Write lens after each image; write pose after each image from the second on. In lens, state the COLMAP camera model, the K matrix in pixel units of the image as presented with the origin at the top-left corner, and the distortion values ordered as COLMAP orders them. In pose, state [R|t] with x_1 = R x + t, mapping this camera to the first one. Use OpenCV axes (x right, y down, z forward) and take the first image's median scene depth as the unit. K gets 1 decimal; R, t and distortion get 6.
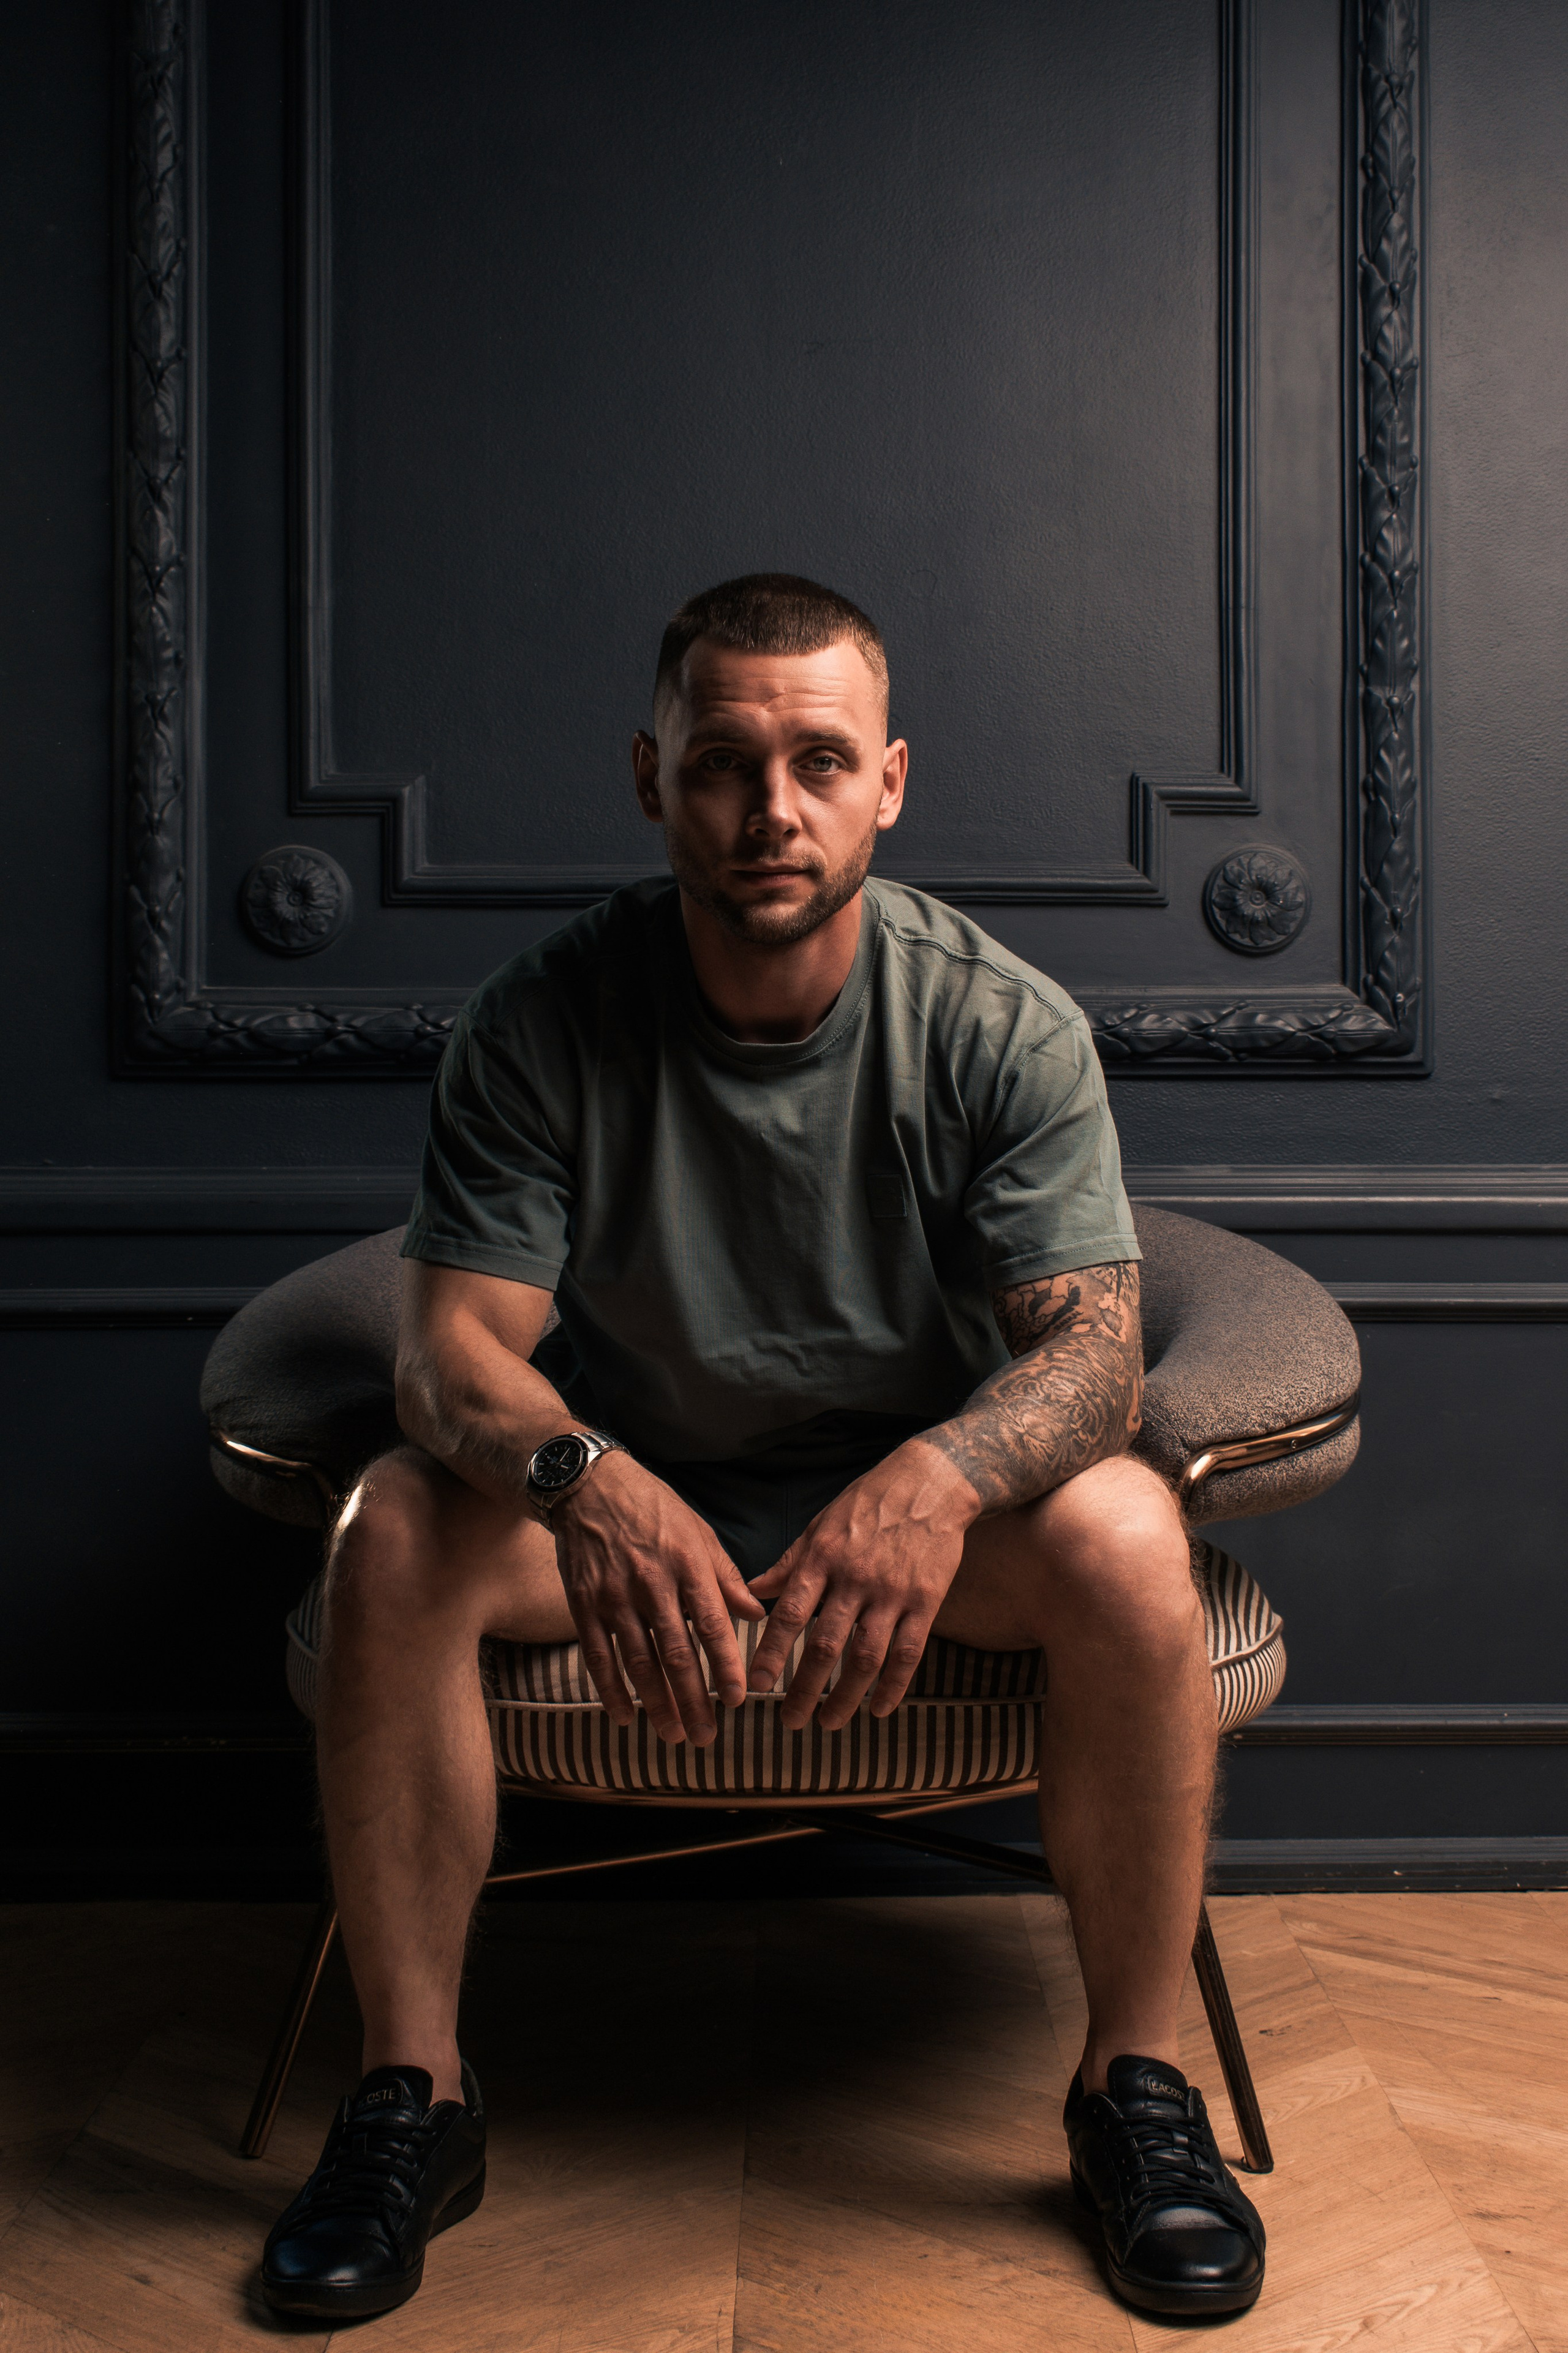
lens RADIAL K [[2989.0, 0, 798.0], [0, 2989.0, 1053.2], [0, 0, 1]] dist [-0.005525, 0.015133]
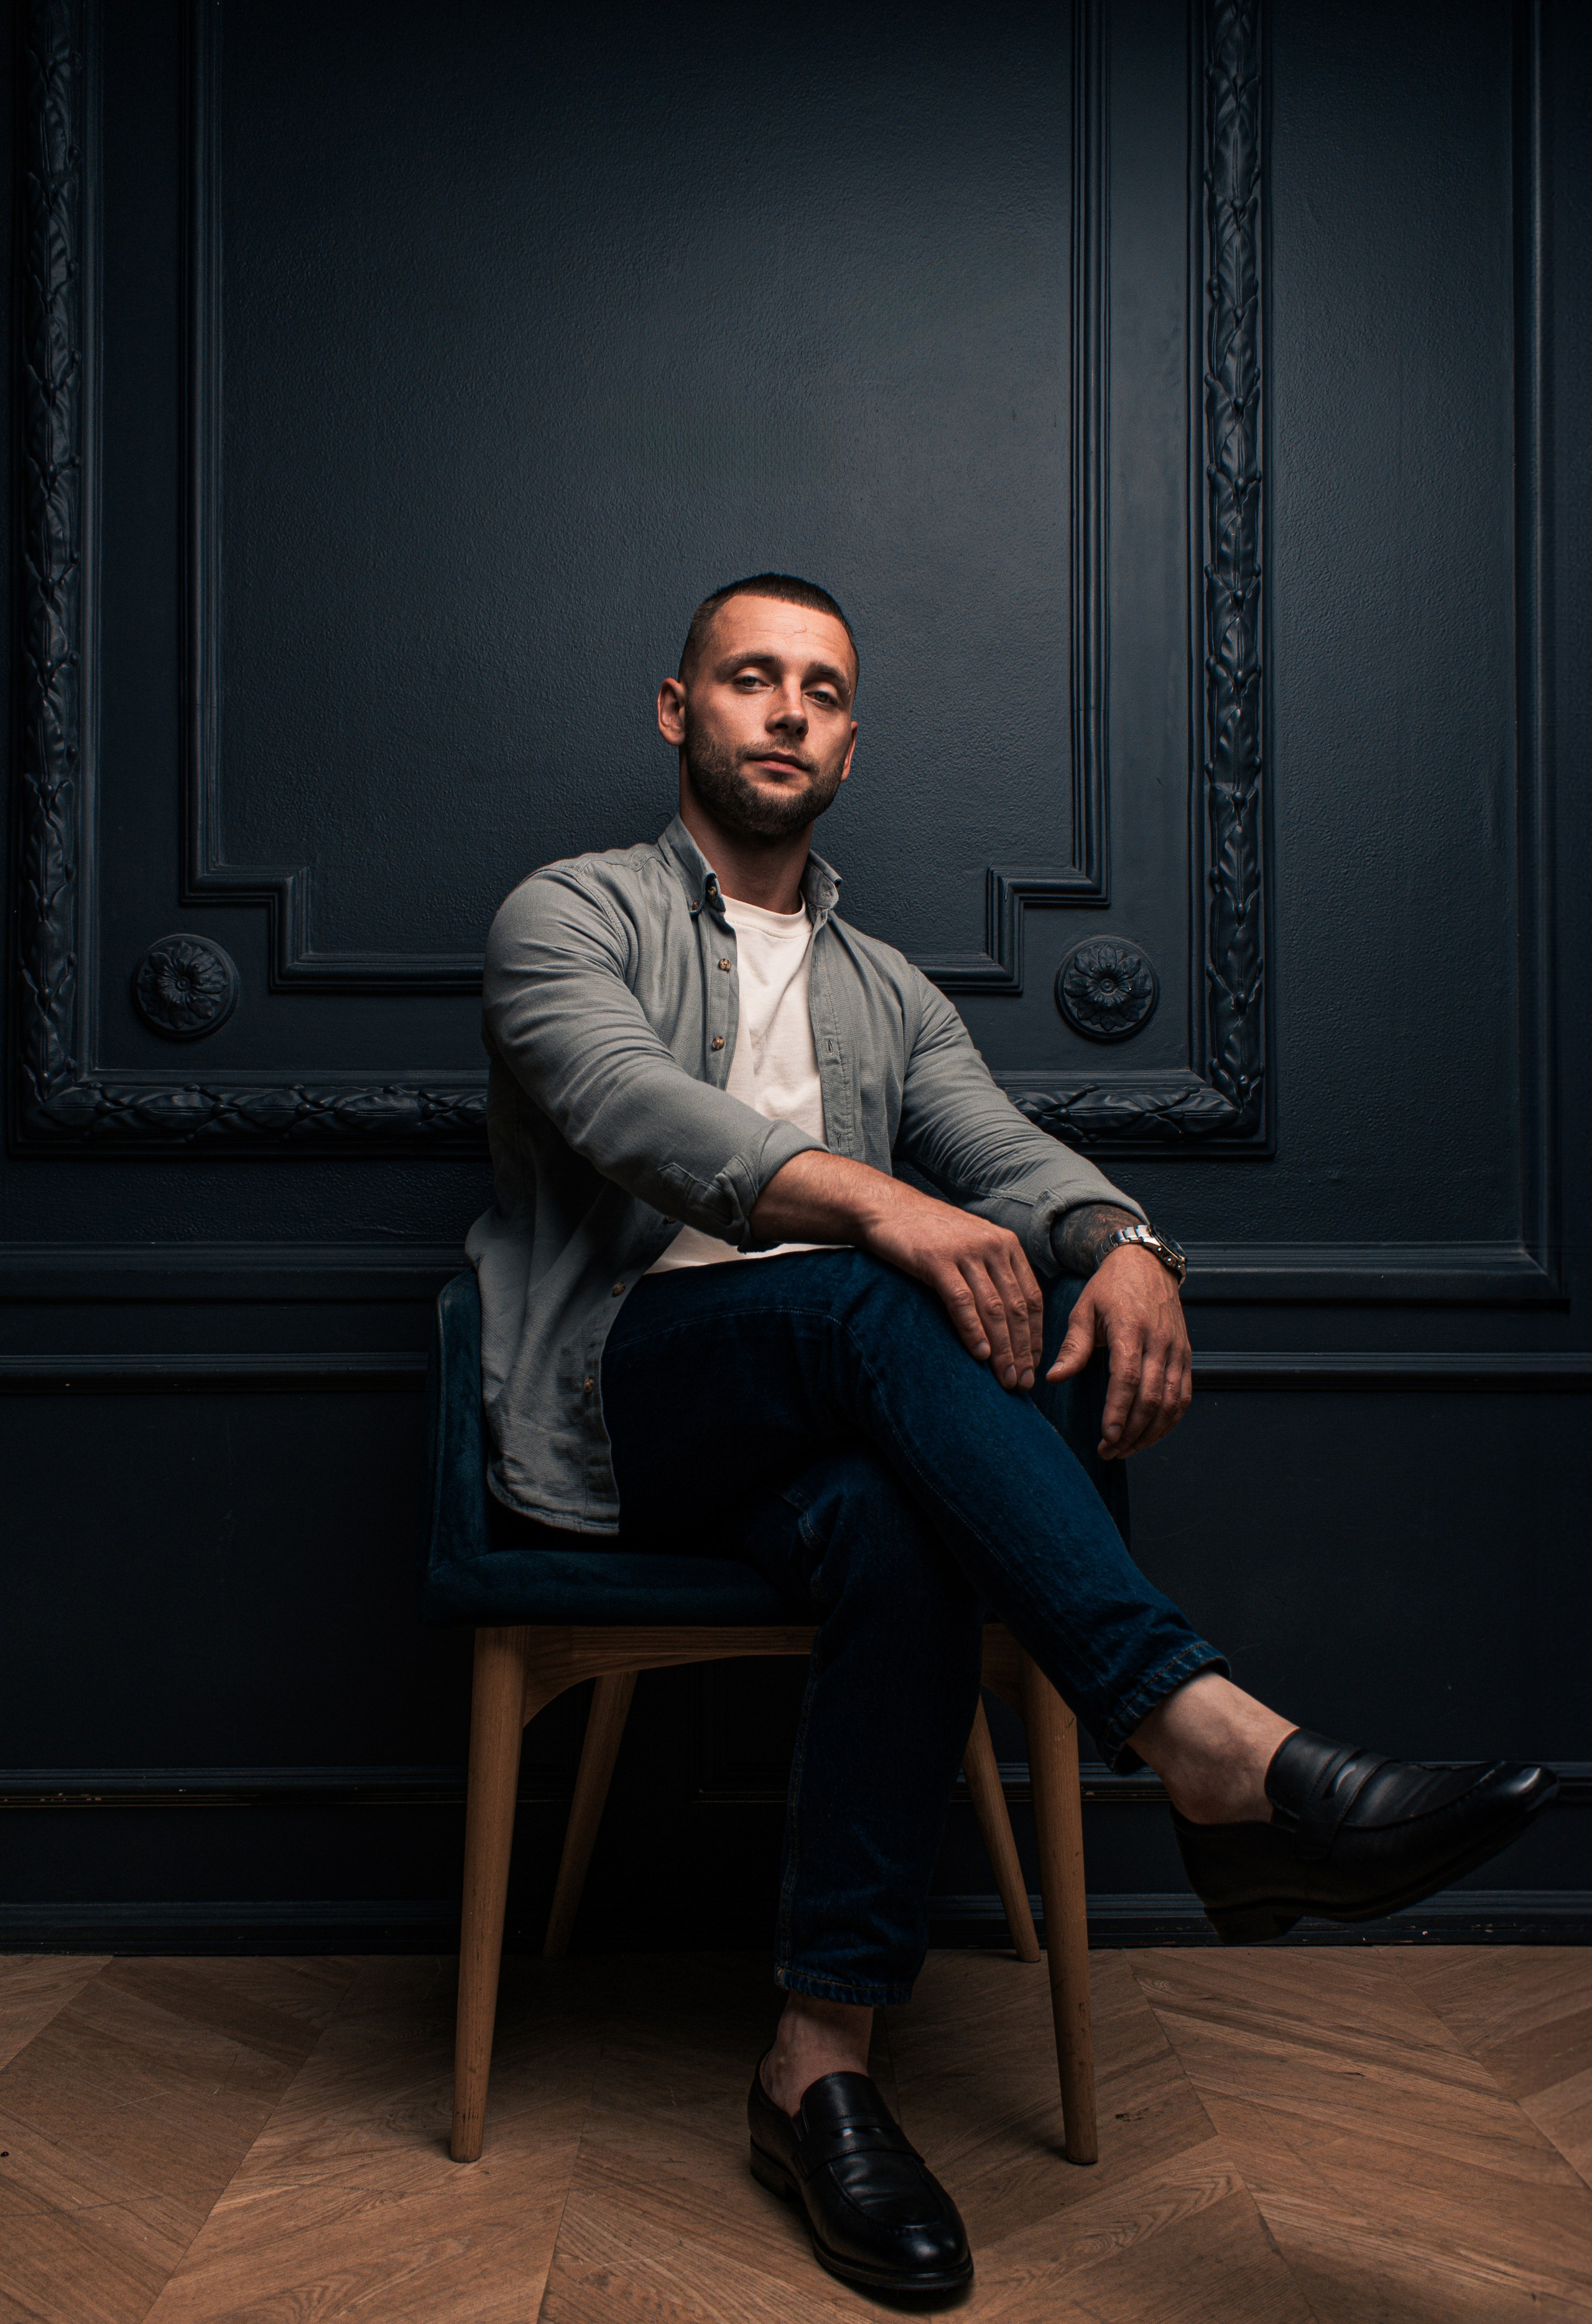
lens RADIAL K [[2139.6, 0, 773.0], [0, 2139.6, 1235.8], [0, 0, 1]] dist [0.002878, -0.000643]
pose [[0.999986, 0.001002, 0.005127, 0.033371], [-0.000961, 0.999967, -0.008090, 0.041901], [-0.005135, 0.008085, 0.999954, 0.255898]]
